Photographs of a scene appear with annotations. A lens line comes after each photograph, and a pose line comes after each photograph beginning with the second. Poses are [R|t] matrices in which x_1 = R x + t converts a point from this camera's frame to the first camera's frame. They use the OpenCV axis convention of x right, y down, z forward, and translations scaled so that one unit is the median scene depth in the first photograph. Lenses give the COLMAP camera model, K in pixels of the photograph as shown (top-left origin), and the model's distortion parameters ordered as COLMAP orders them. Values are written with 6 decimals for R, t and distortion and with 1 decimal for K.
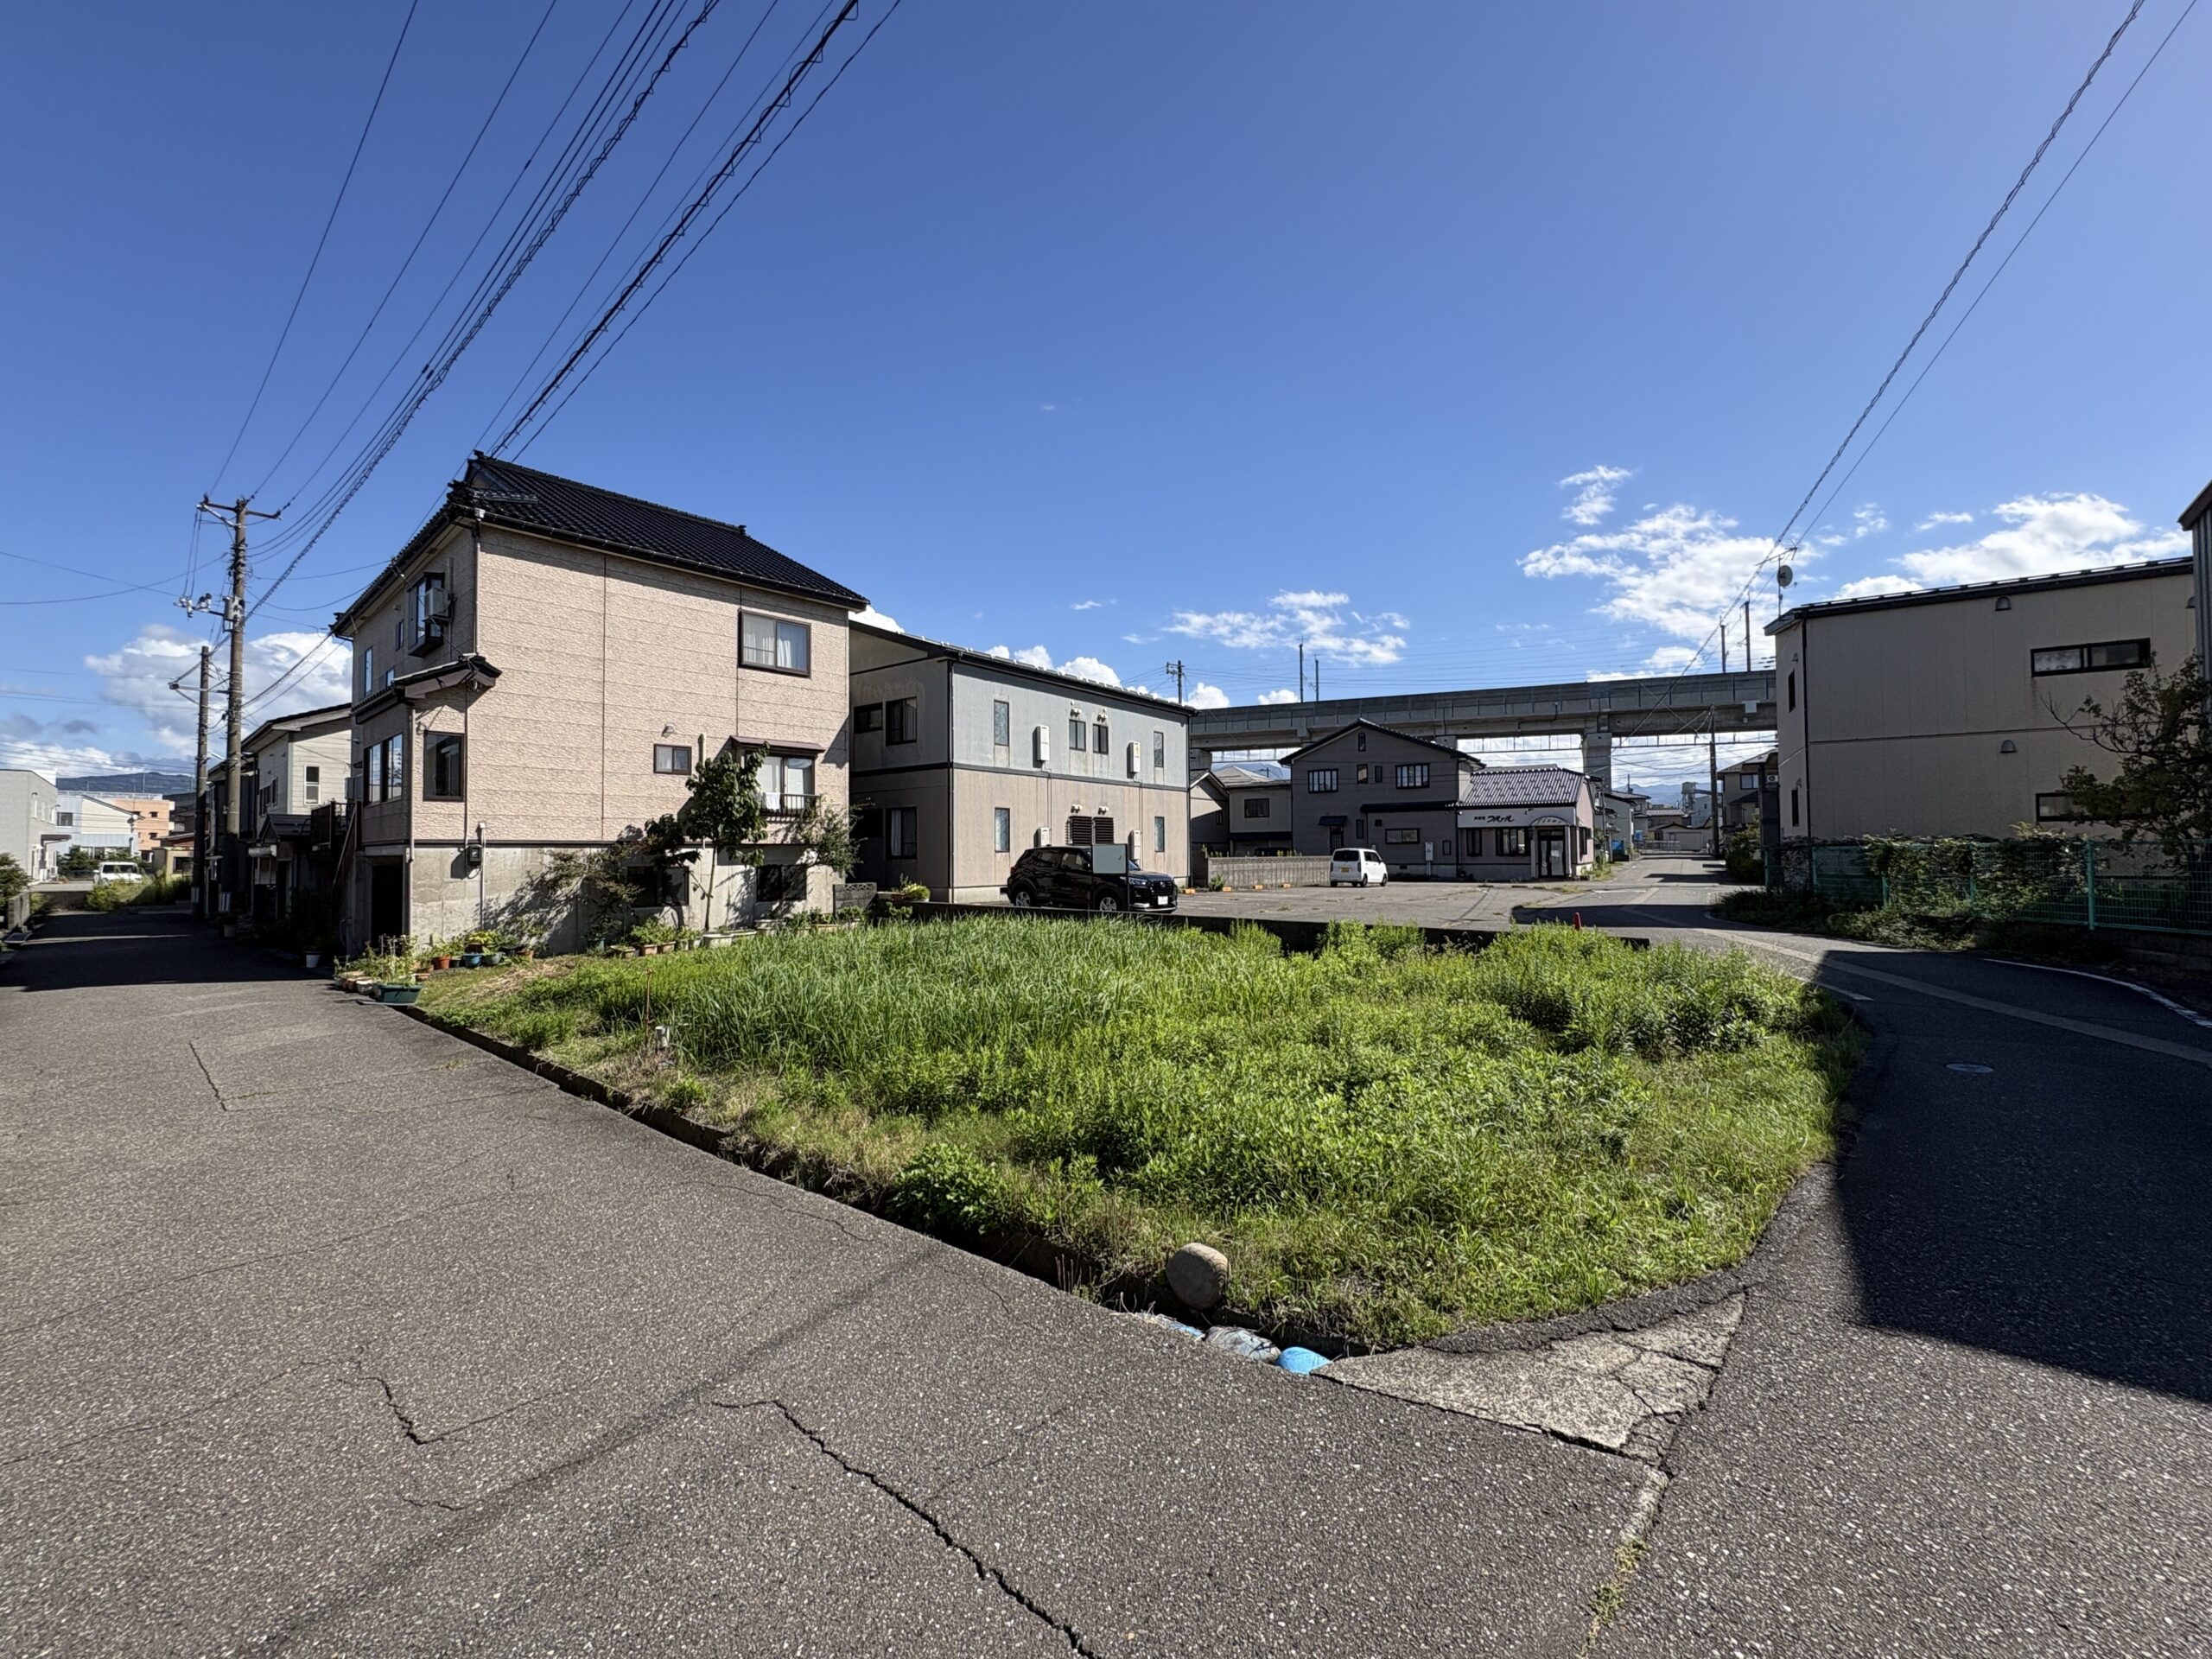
lens RADIAL K [[885.4, 0, 1105.3], [0, 885.4, 833.4], [0, 0, 1]] dist [0.002124, -0.000850]
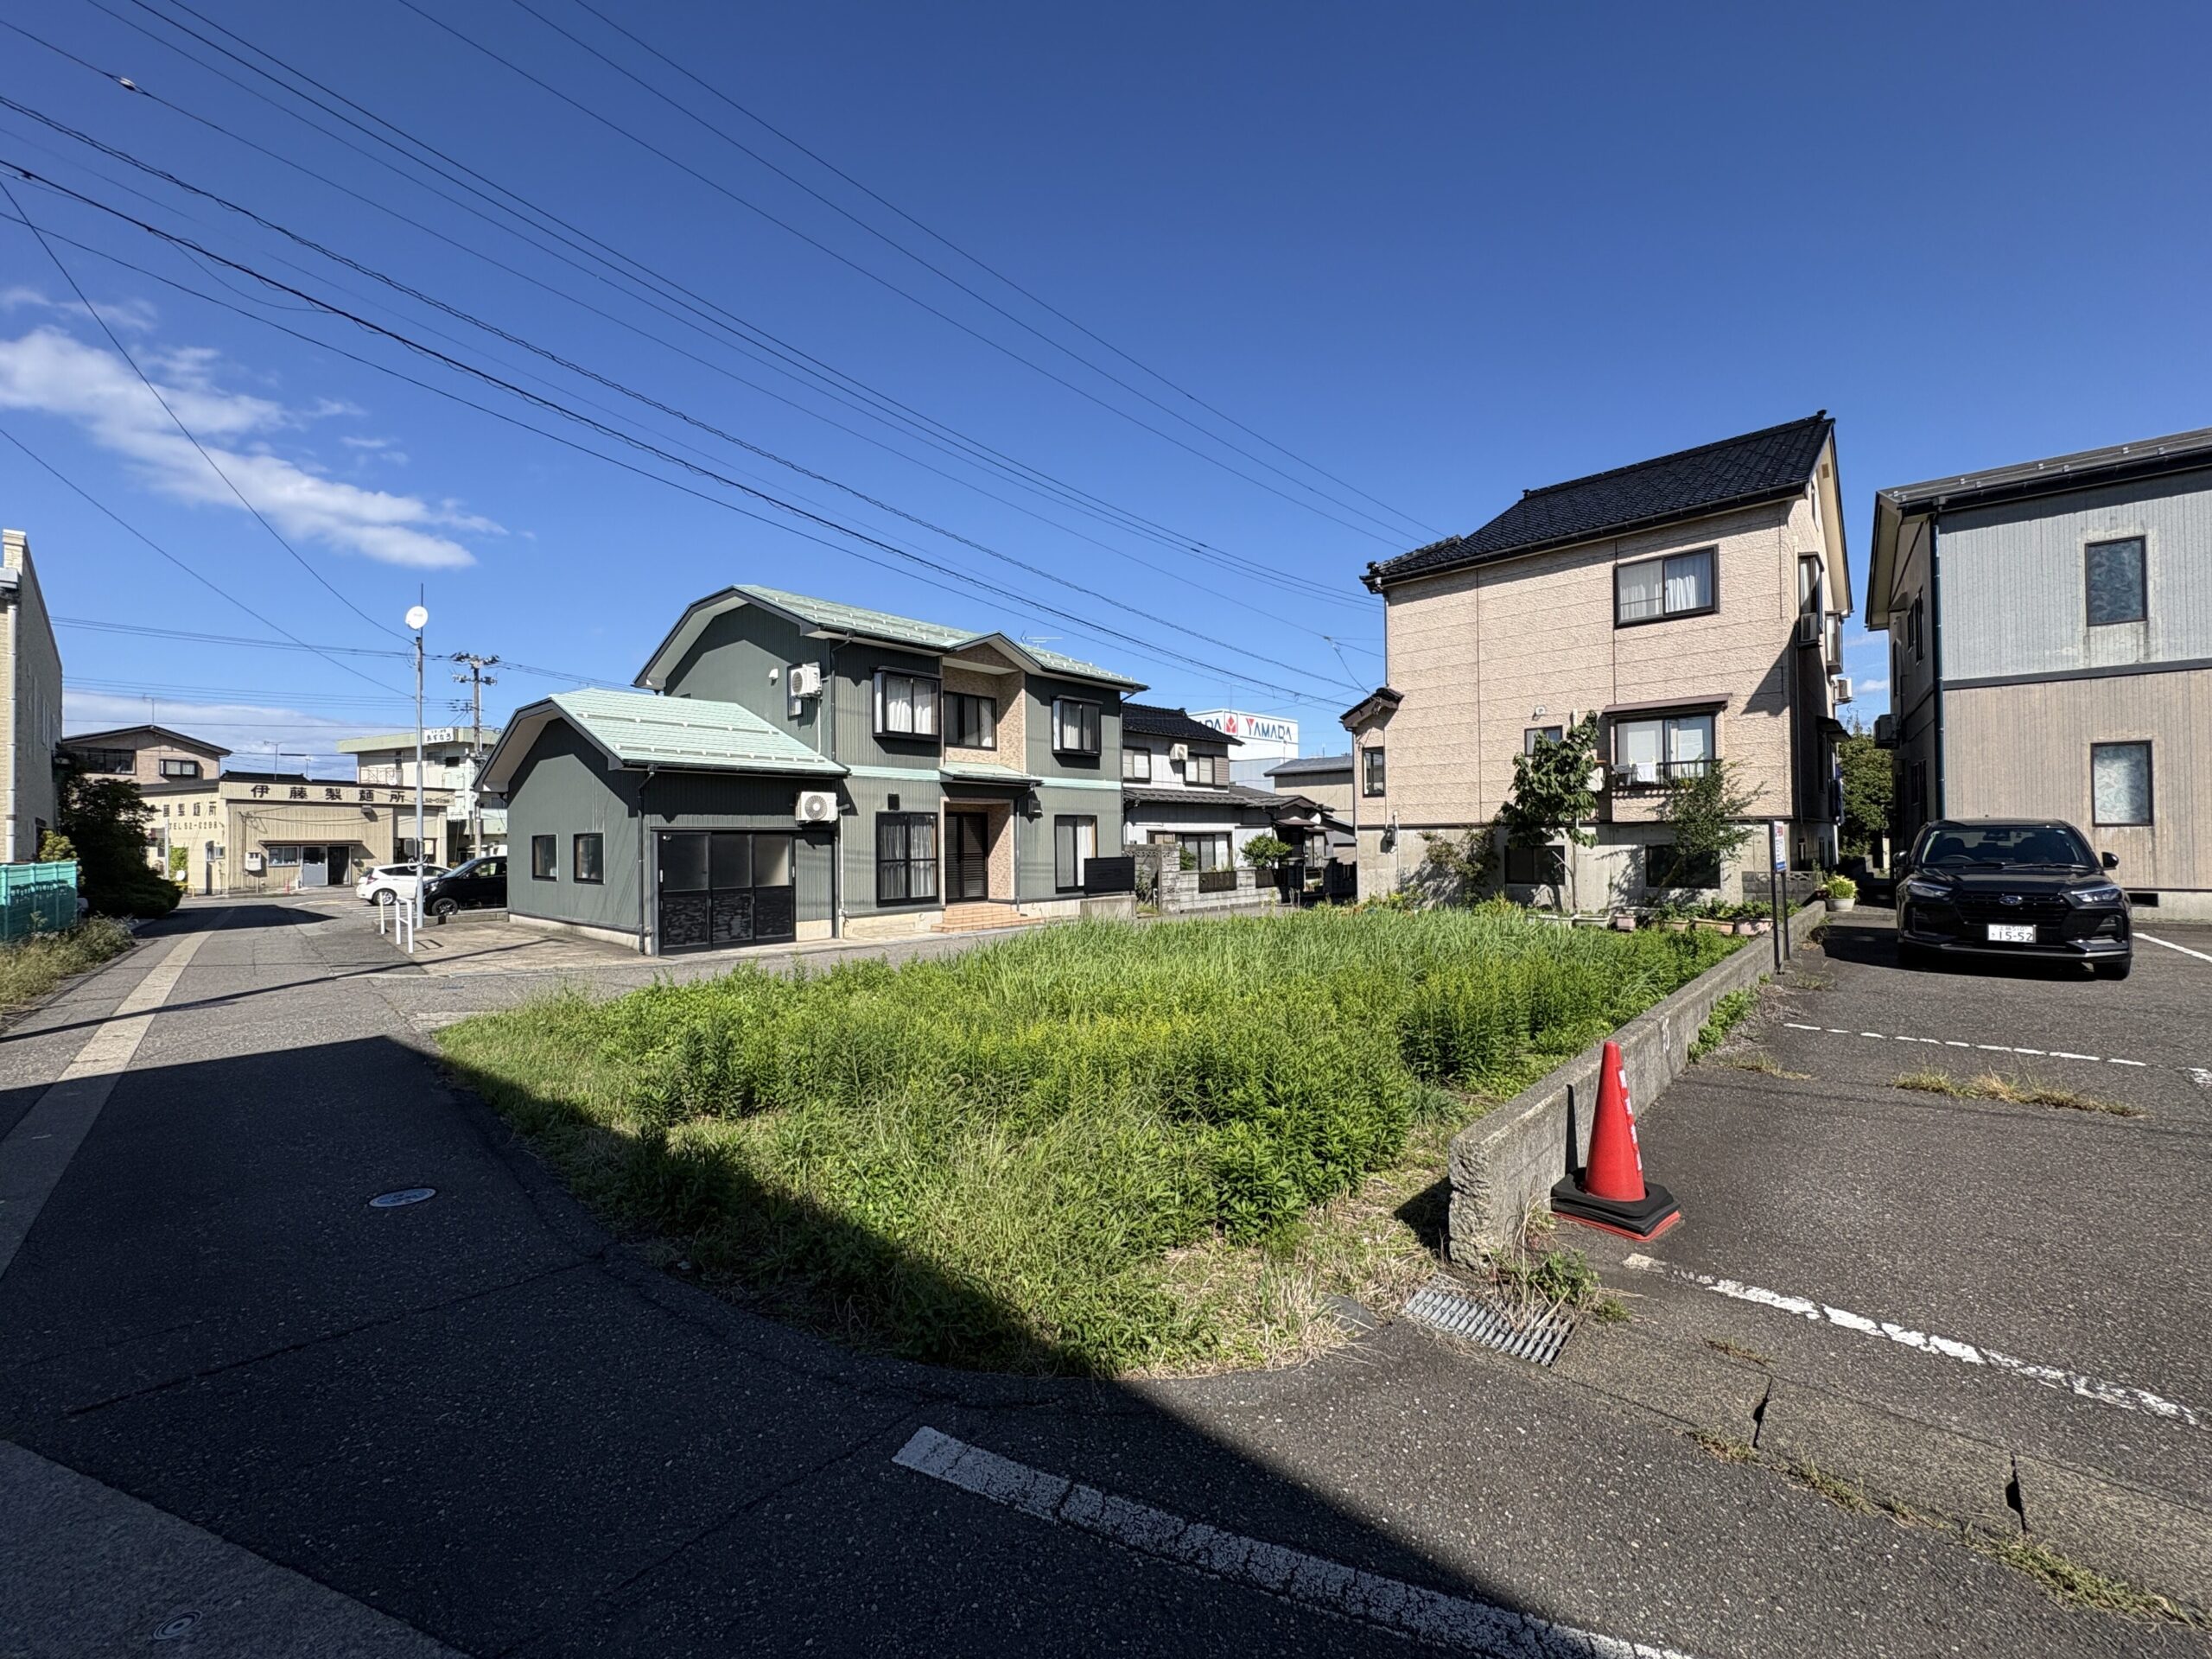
lens RADIAL K [[885.4, 0, 1096.6], [0, 885.4, 840.7], [0, 0, 1]] dist [0.002124, -0.000850]
pose [[-0.040199, 0.012360, -0.999115, 0.532604], [0.040599, 0.999118, 0.010726, -0.000166], [0.998367, -0.040132, -0.040666, 0.498116]]
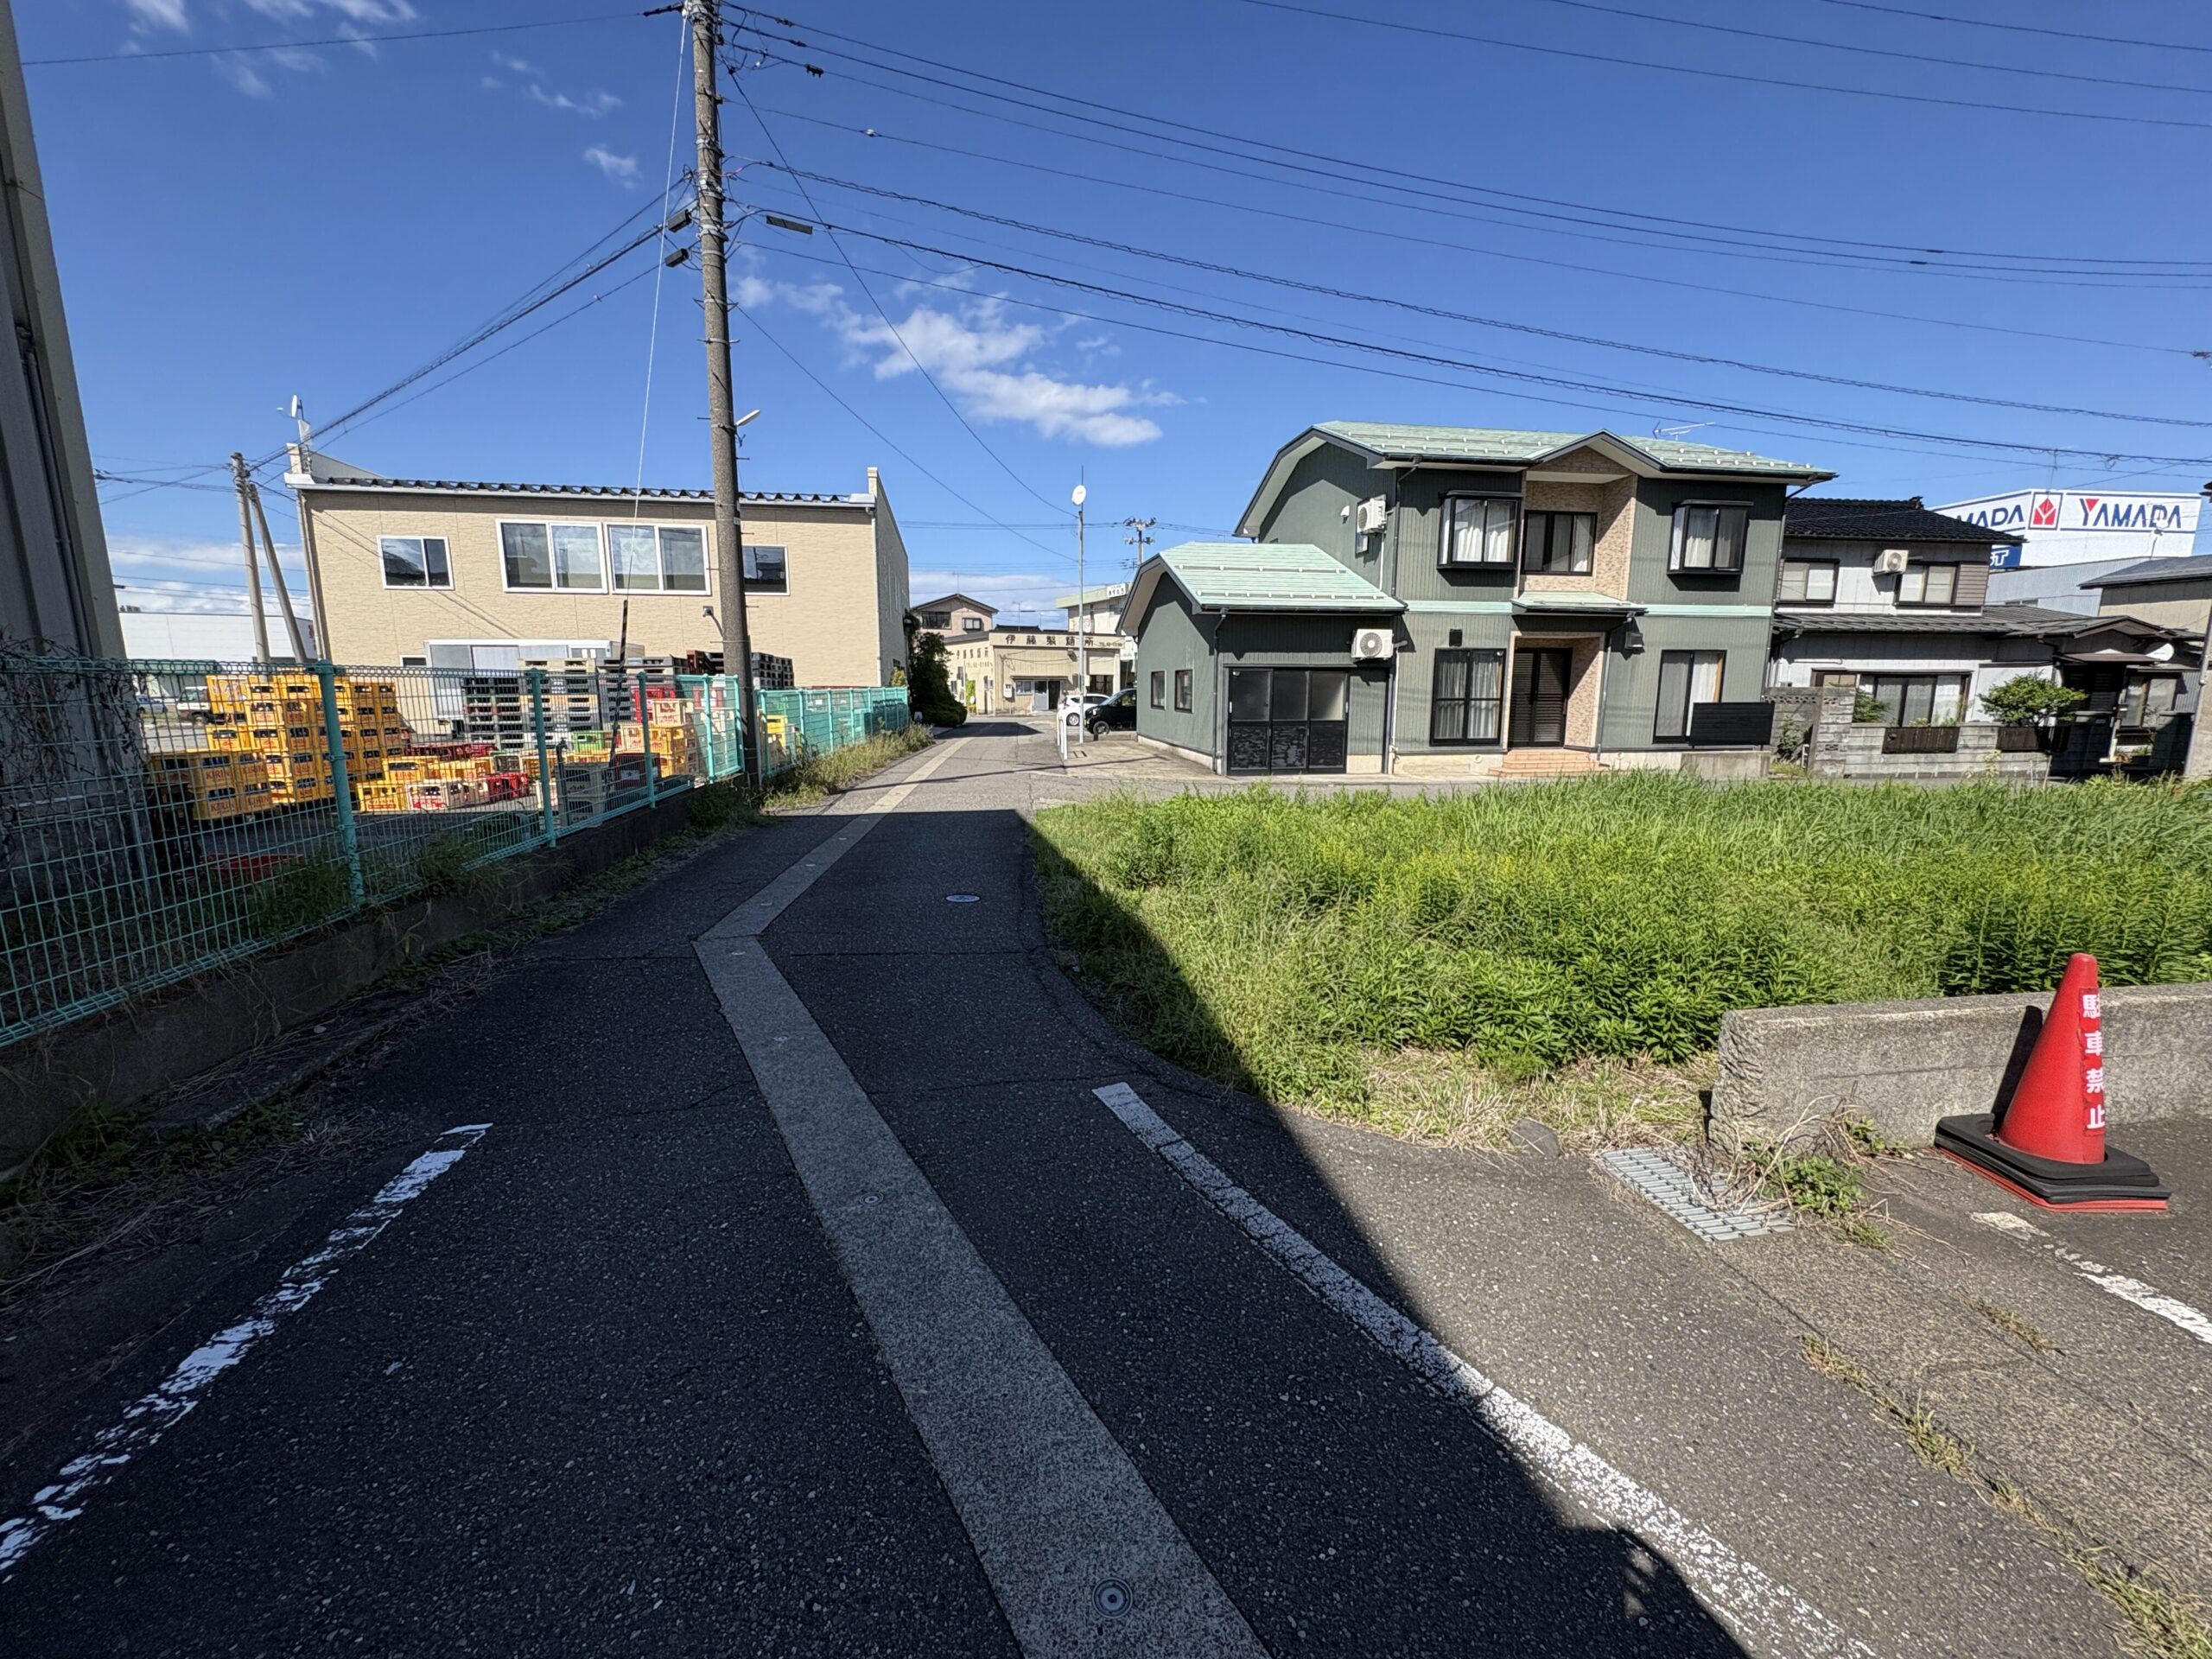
lens RADIAL K [[885.4, 0, 1093.7], [0, 885.4, 826.4], [0, 0, 1]] dist [0.002124, -0.000850]
pose [[-0.663867, 0.128032, -0.736810, 0.534681], [0.026458, 0.988640, 0.147953, 0.002967], [0.747383, 0.078727, -0.659713, 0.534309]]
